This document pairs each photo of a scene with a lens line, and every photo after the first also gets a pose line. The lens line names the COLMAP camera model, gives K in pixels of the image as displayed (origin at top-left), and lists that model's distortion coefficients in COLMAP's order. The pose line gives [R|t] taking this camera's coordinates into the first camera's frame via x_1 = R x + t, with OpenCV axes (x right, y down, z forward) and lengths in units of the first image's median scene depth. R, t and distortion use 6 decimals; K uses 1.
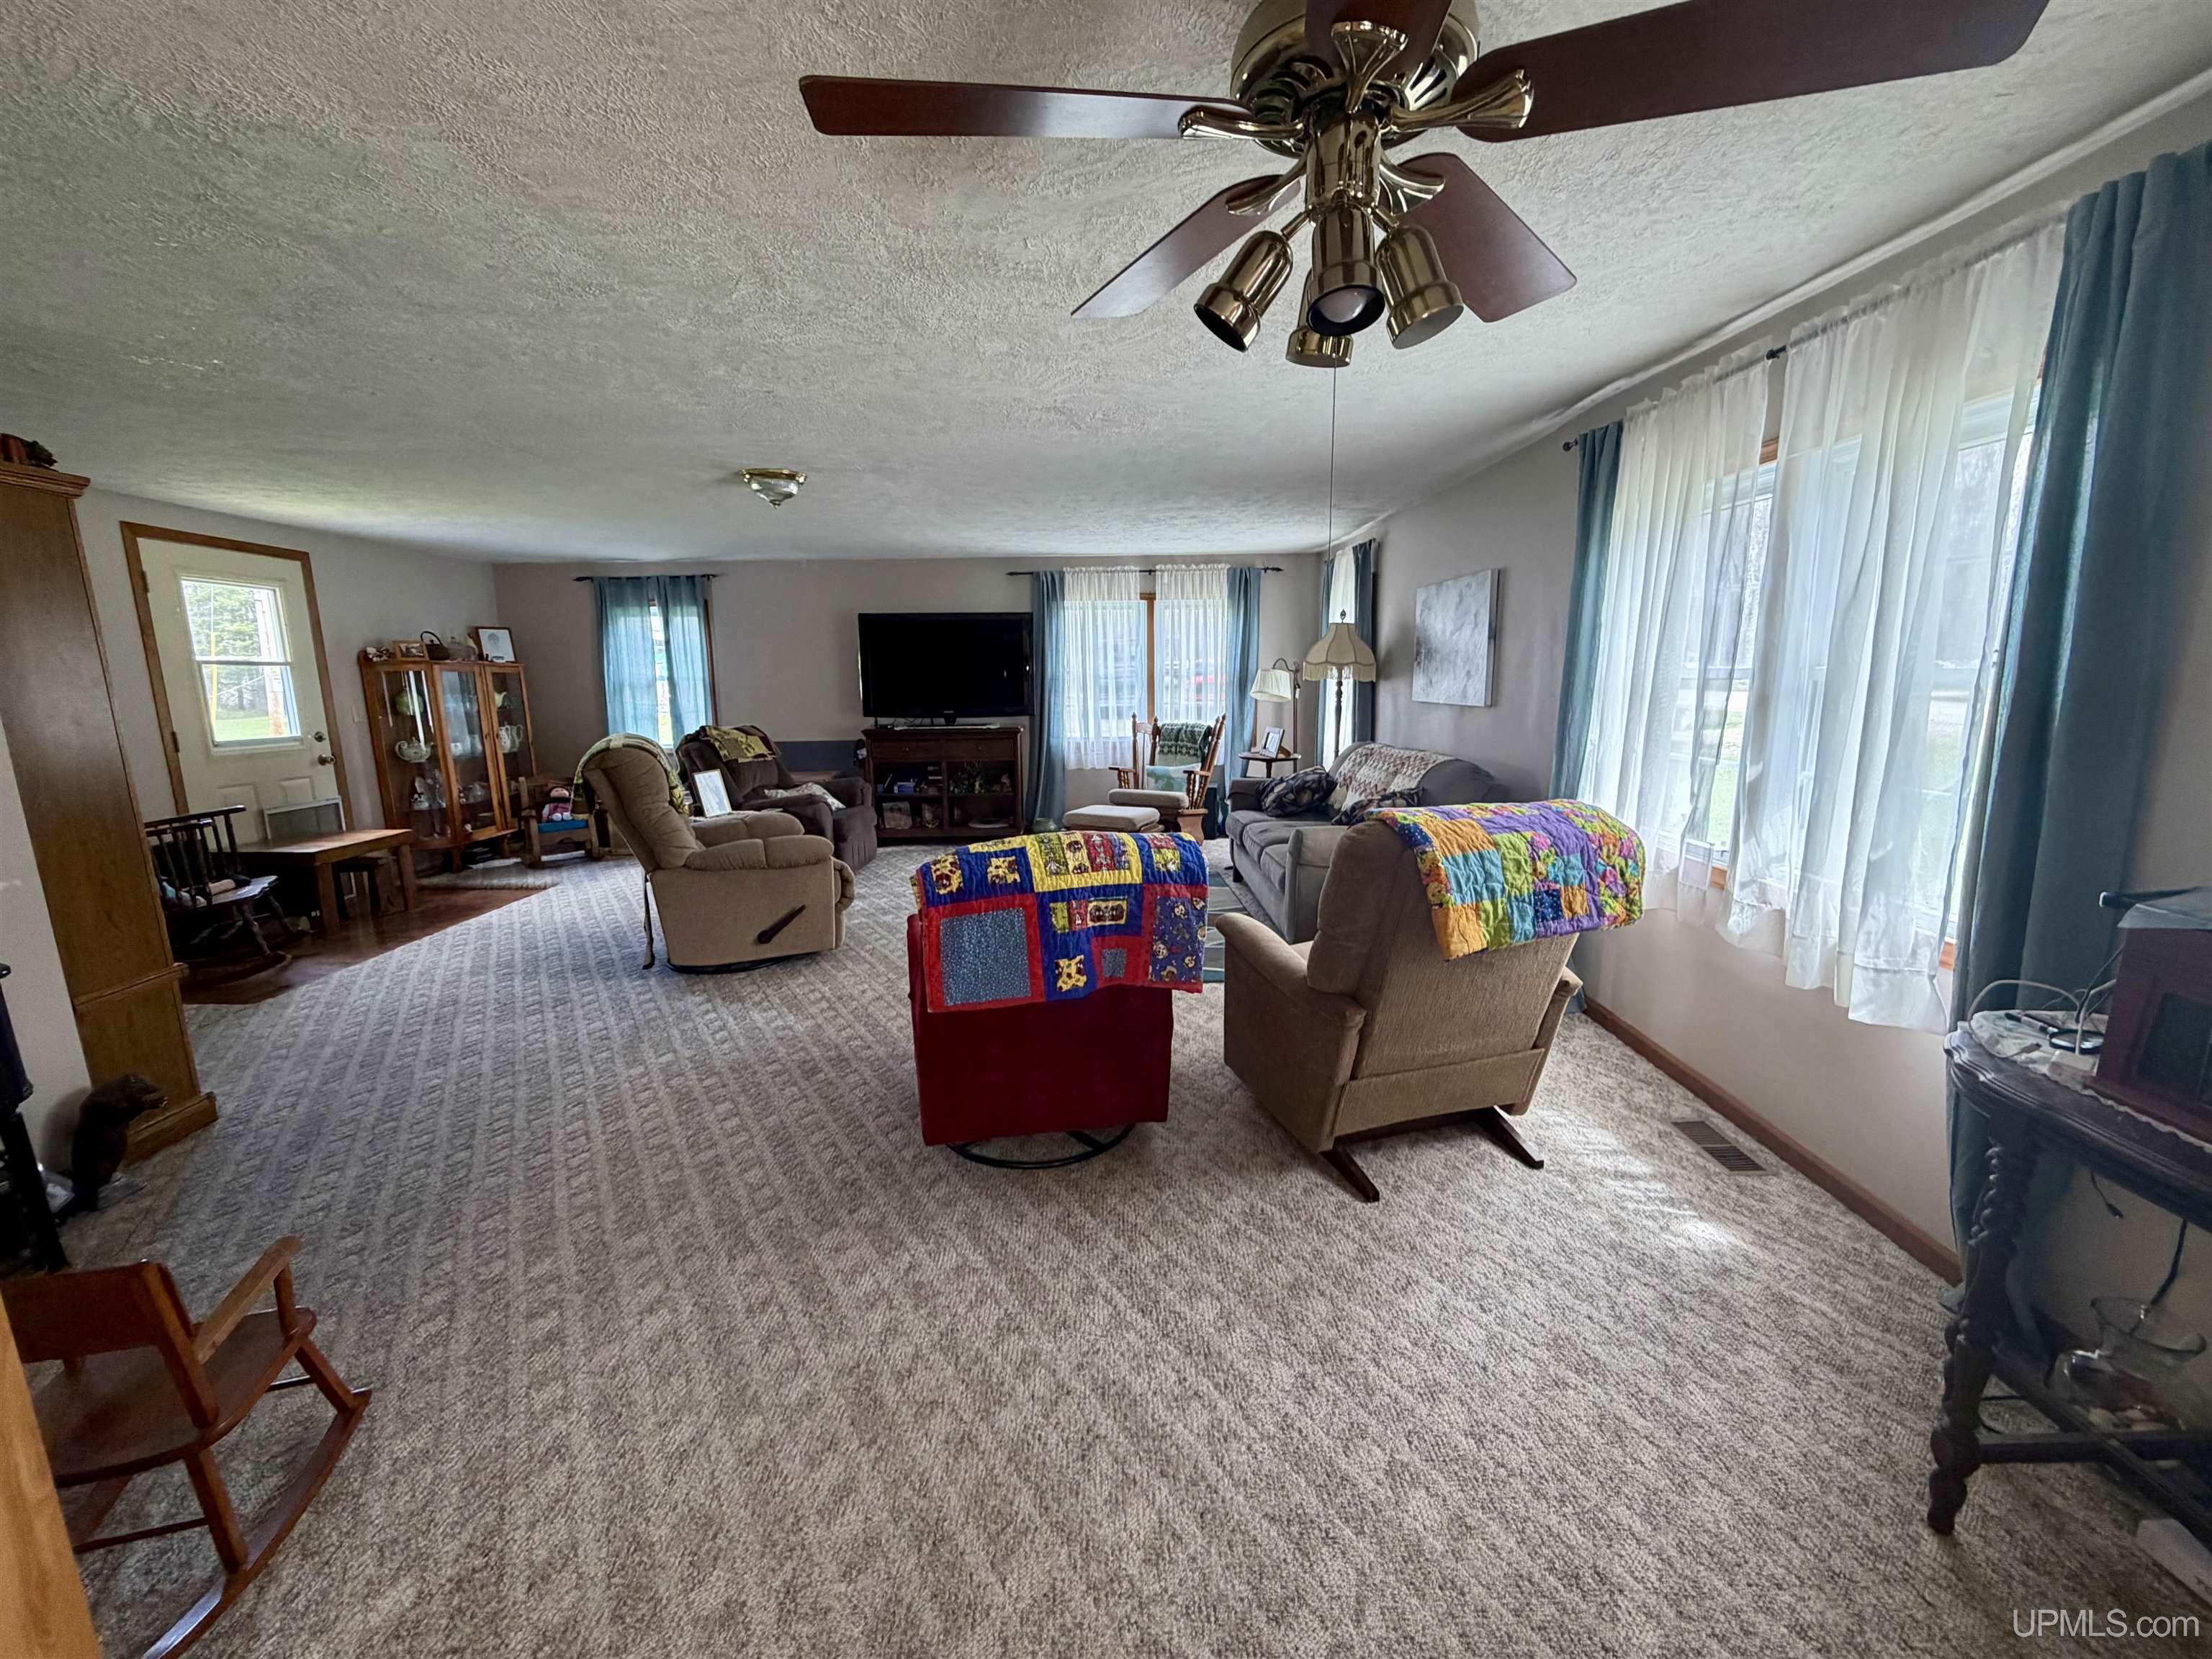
lens RADIAL K [[875.6, 0, 1109.8], [0, 875.6, 832.0], [0, 0, 1]] dist [-0.000742, 0.000111]
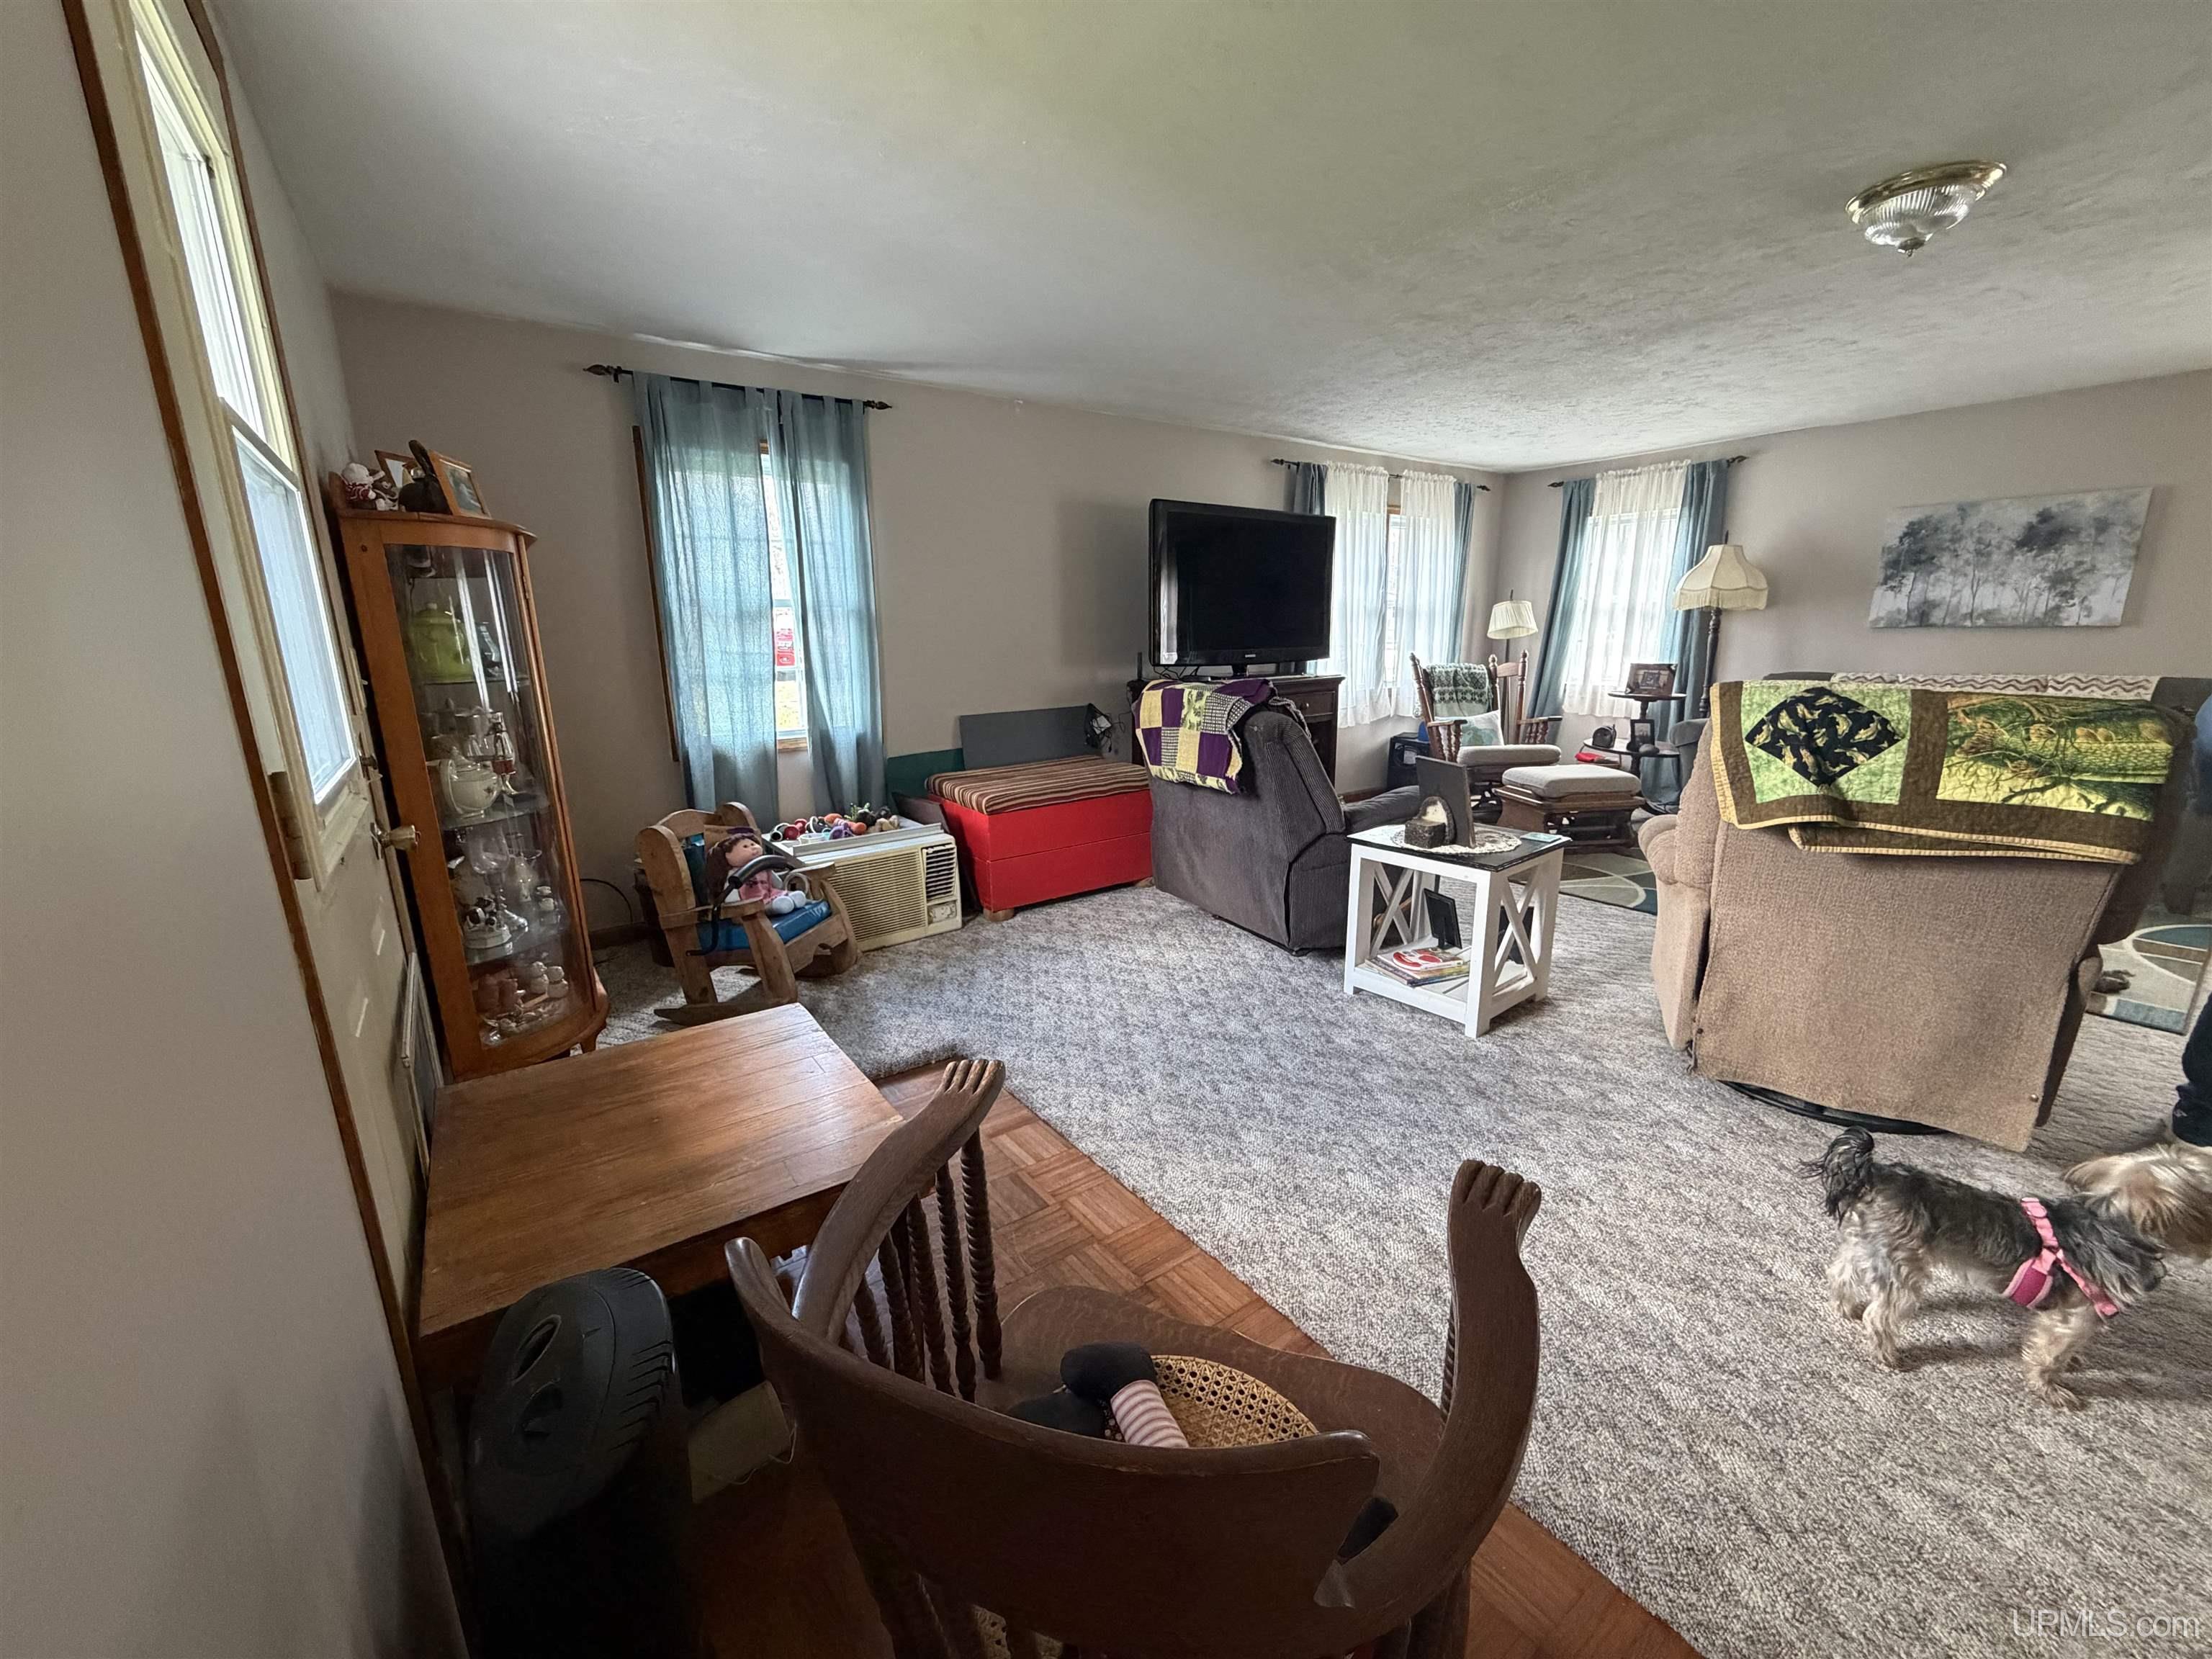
lens RADIAL K [[875.6, 0, 1107.3], [0, 875.6, 833.9], [0, 0, 1]] dist [-0.000742, 0.000111]
pose [[0.816459, -0.133811, 0.561685, -0.670549], [0.111289, 0.991005, 0.074319, -0.061794], [-0.566577, 0.001831, 0.824007, 0.490631]]
